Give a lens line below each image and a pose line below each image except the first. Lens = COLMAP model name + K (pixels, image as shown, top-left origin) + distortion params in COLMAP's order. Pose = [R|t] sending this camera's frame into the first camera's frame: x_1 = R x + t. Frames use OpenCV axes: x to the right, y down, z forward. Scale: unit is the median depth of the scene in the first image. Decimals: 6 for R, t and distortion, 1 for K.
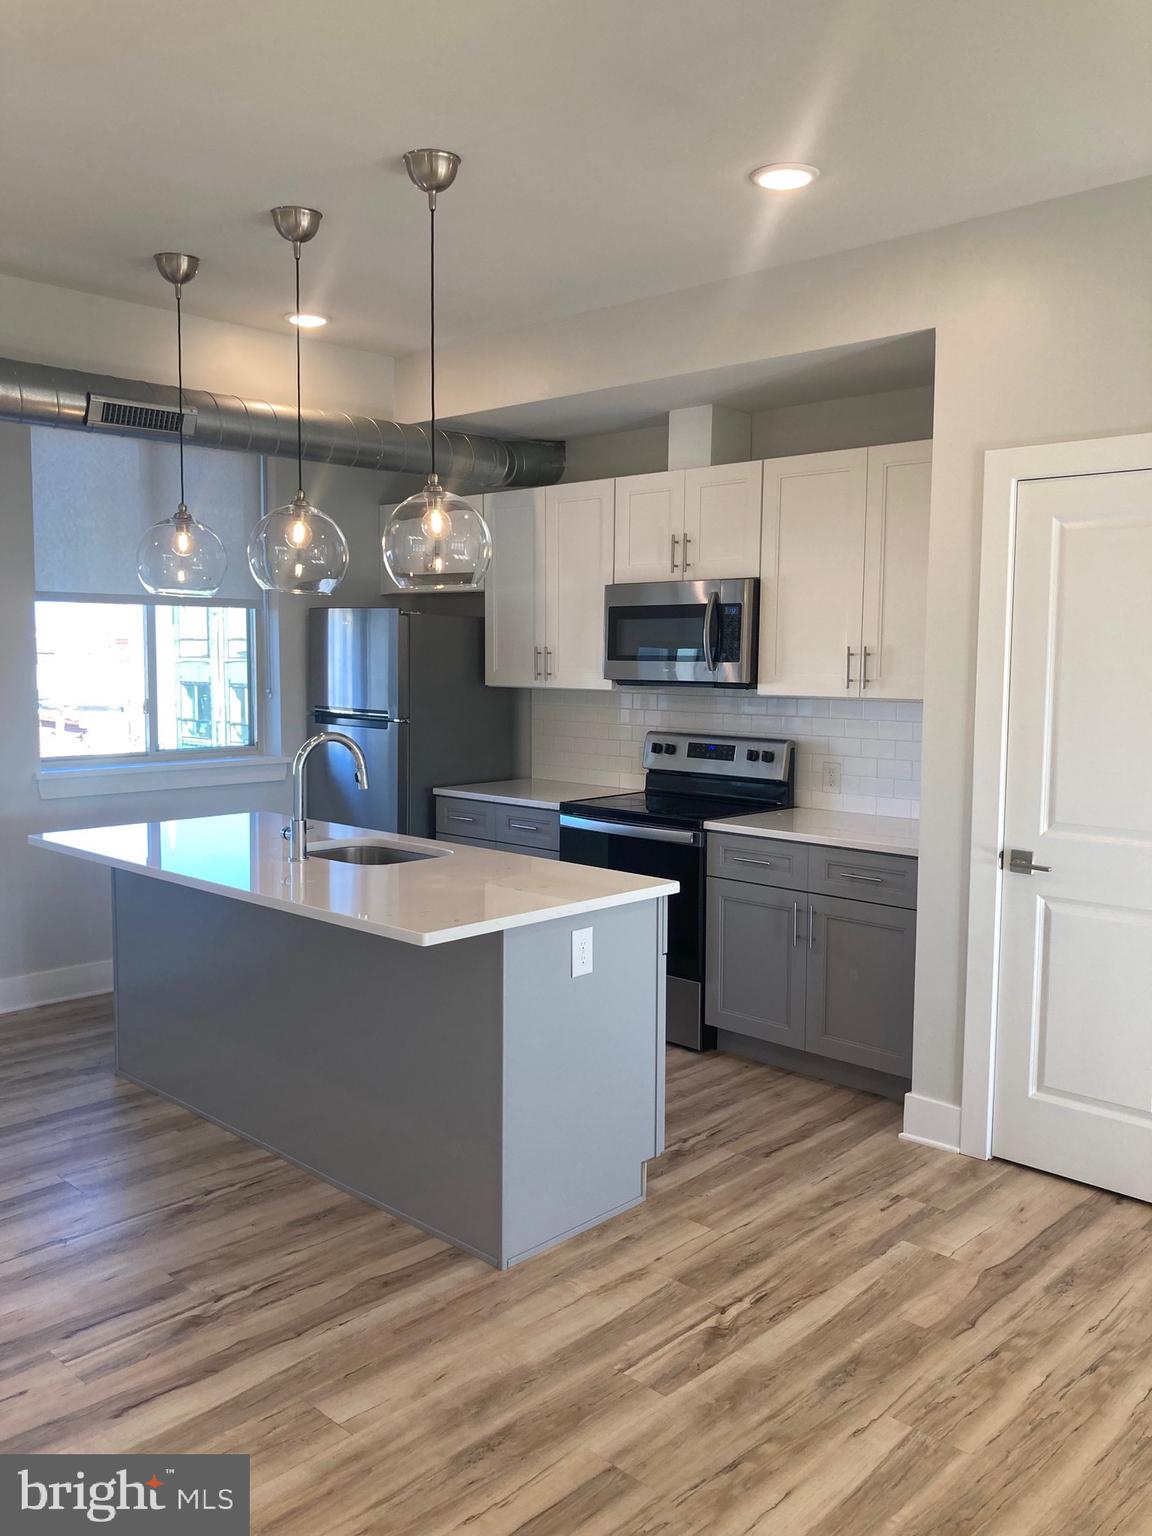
lens RADIAL K [[1260.5, 0, 567.1], [0, 1260.5, 768.6], [0, 0, 1]] dist [0.005453, 0.004573]
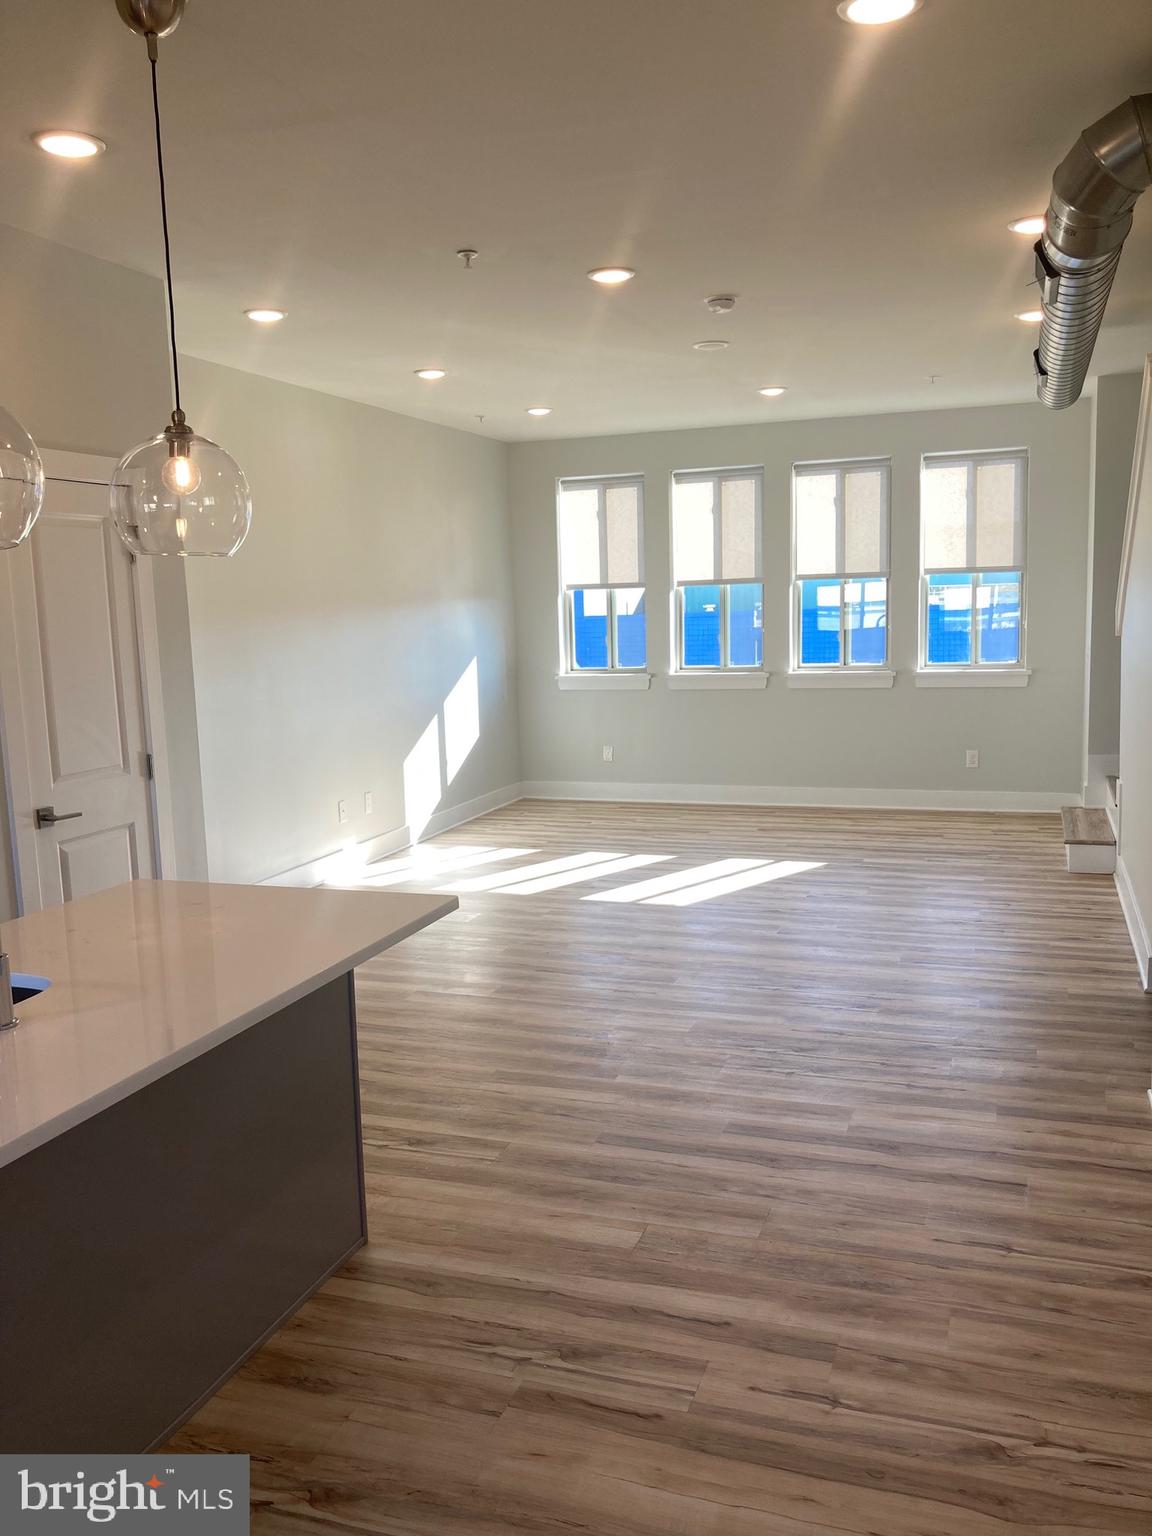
lens RADIAL K [[1260.5, 0, 567.1], [0, 1260.5, 768.6], [0, 0, 1]] dist [0.005453, 0.004573]
pose [[-0.408746, -0.115009, 0.905373, -0.824109], [0.111100, 0.978380, 0.174441, -0.111232], [-0.905861, 0.171888, -0.387132, 0.978570]]
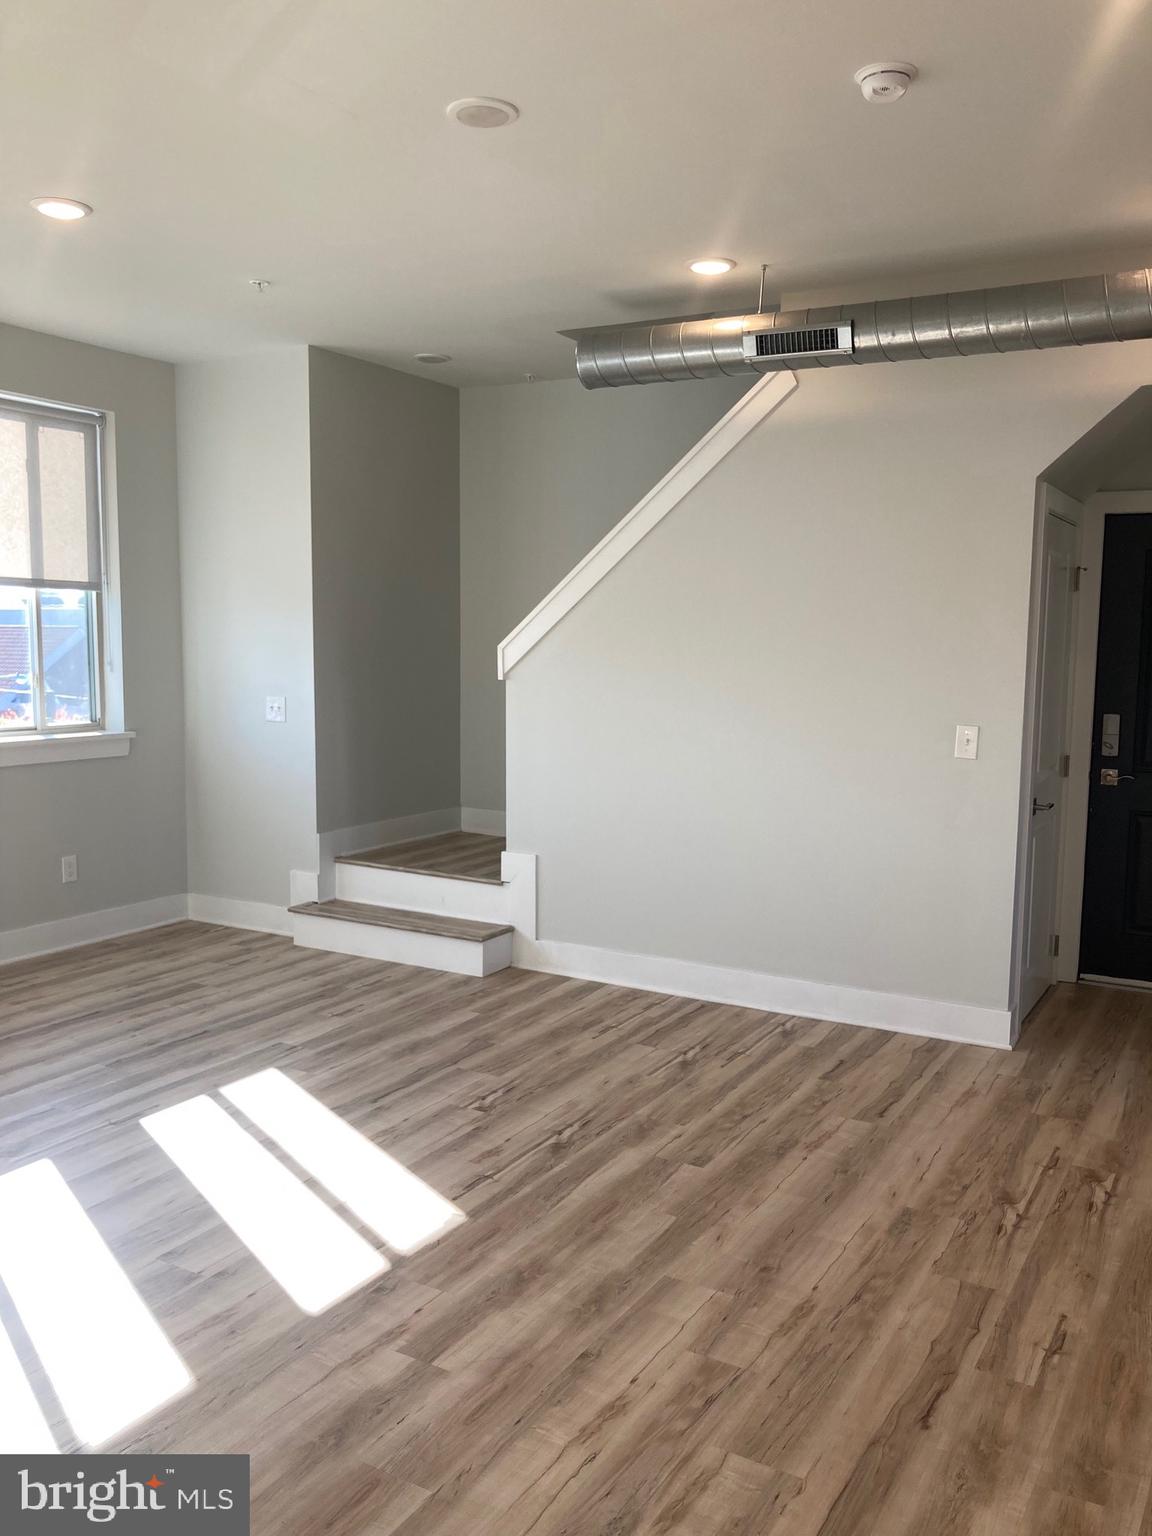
lens RADIAL K [[1272.7, 0, 570.8], [0, 1272.7, 756.4], [0, 0, 1]] dist [0.042225, -0.036810]
pose [[-0.970622, 0.004615, -0.240565, 0.789746], [-0.039439, 0.983242, 0.177990, -0.074755], [0.237355, 0.182249, -0.954174, 1.002748]]
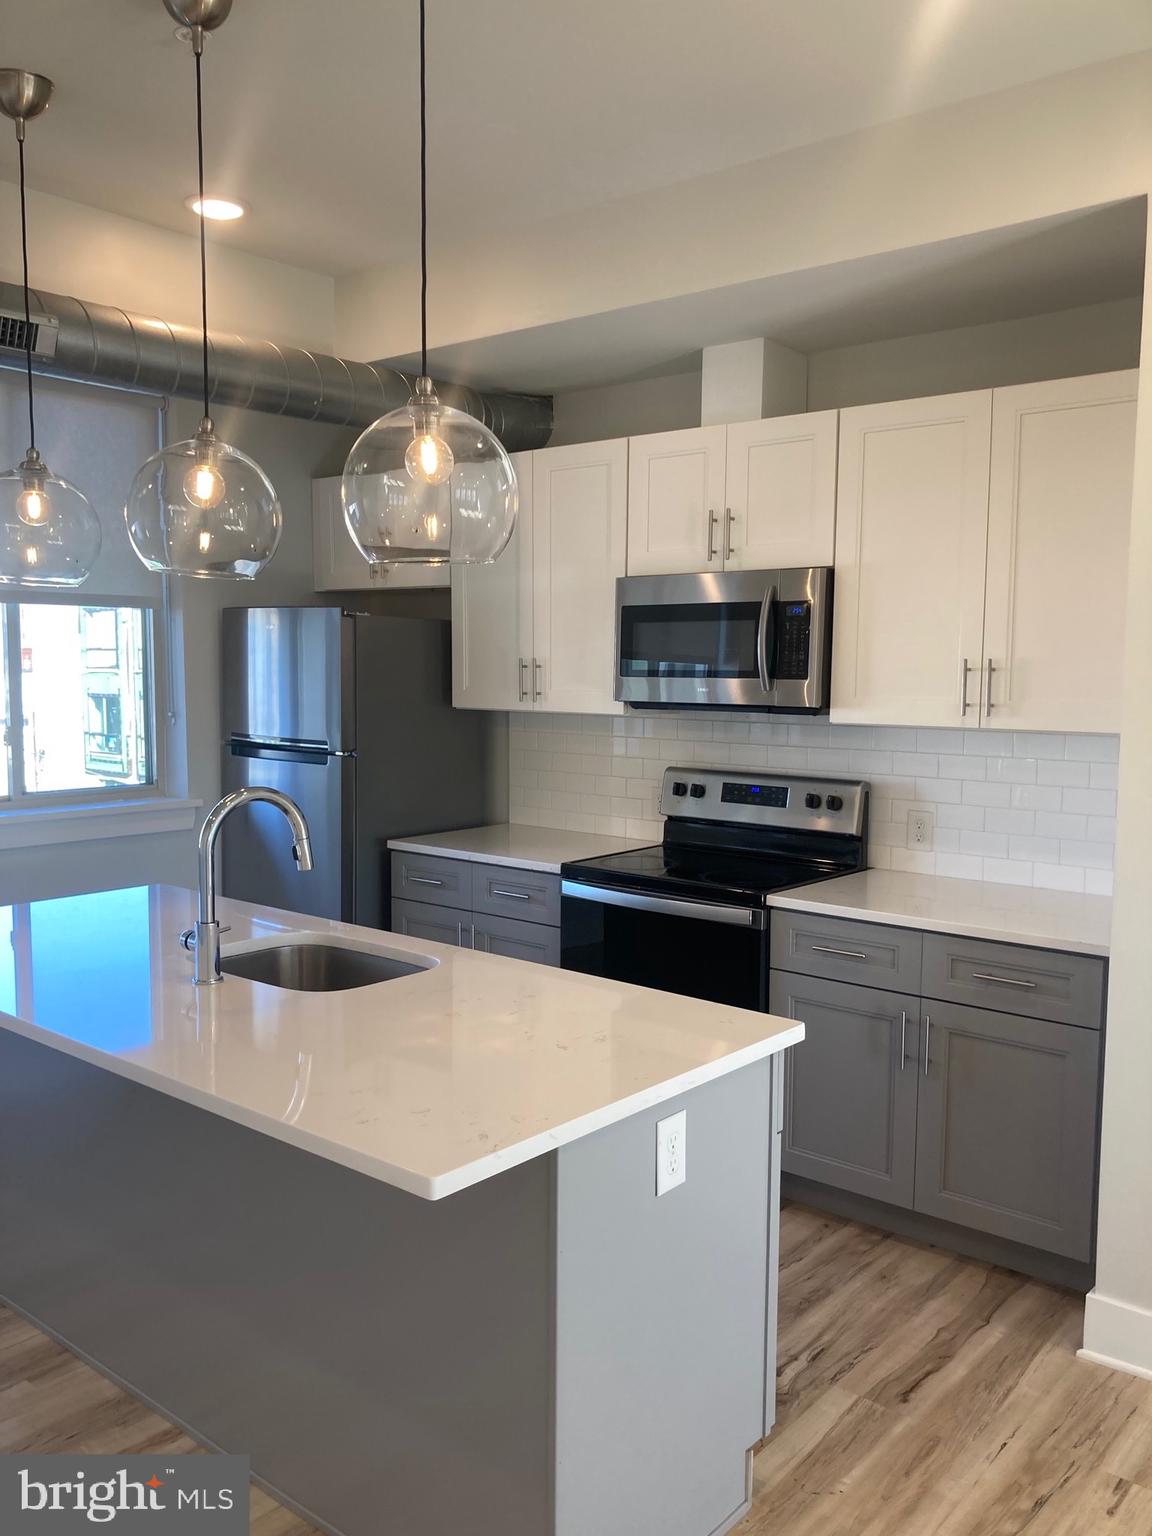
lens RADIAL K [[1255.4, 0, 571.4], [0, 1255.4, 800.2], [0, 0, 1]] dist [0.008383, -0.007896]
pose [[0.997818, -0.006181, 0.065731, -0.066872], [0.005063, 0.999840, 0.017157, -0.033714], [-0.065827, -0.016786, 0.997690, 0.336006]]
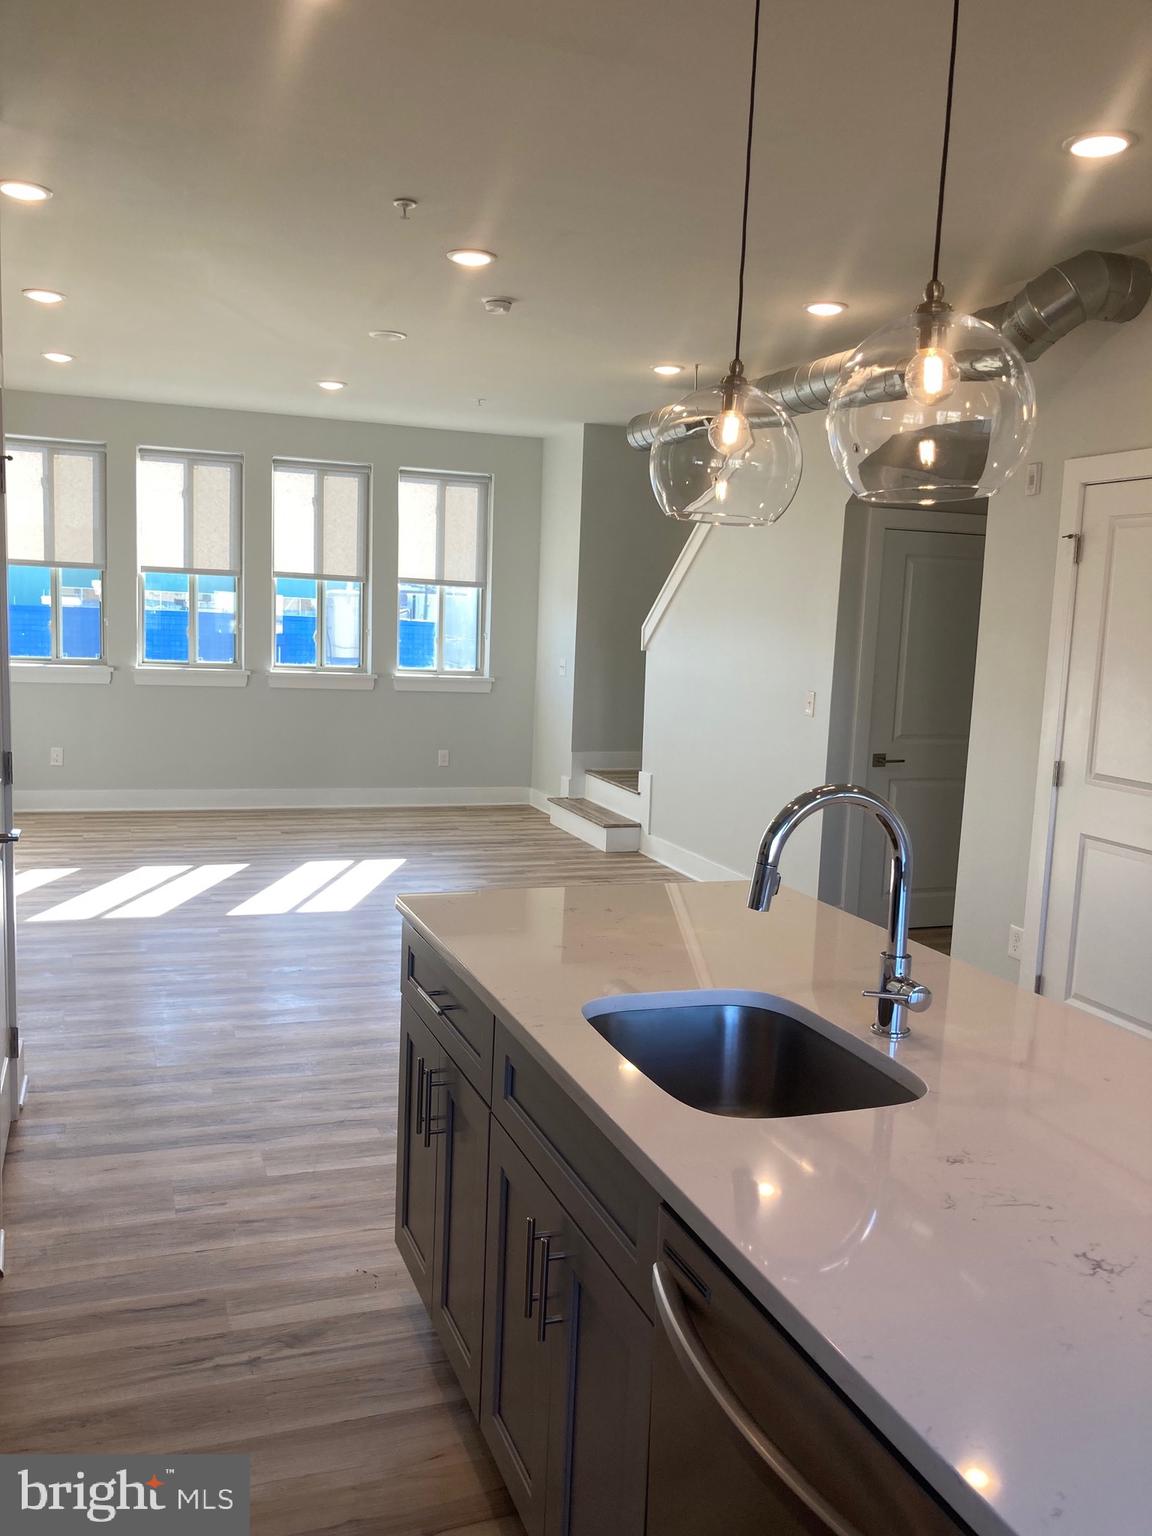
lens RADIAL K [[1260.7, 0, 545.7], [0, 1260.7, 765.6], [0, 0, 1]] dist [0.178977, -0.264299]
pose [[-0.890214, -0.099883, 0.444457, -0.319529], [-0.006005, 0.978154, 0.207794, -0.149675], [-0.455503, 0.182312, -0.871367, 1.515843]]
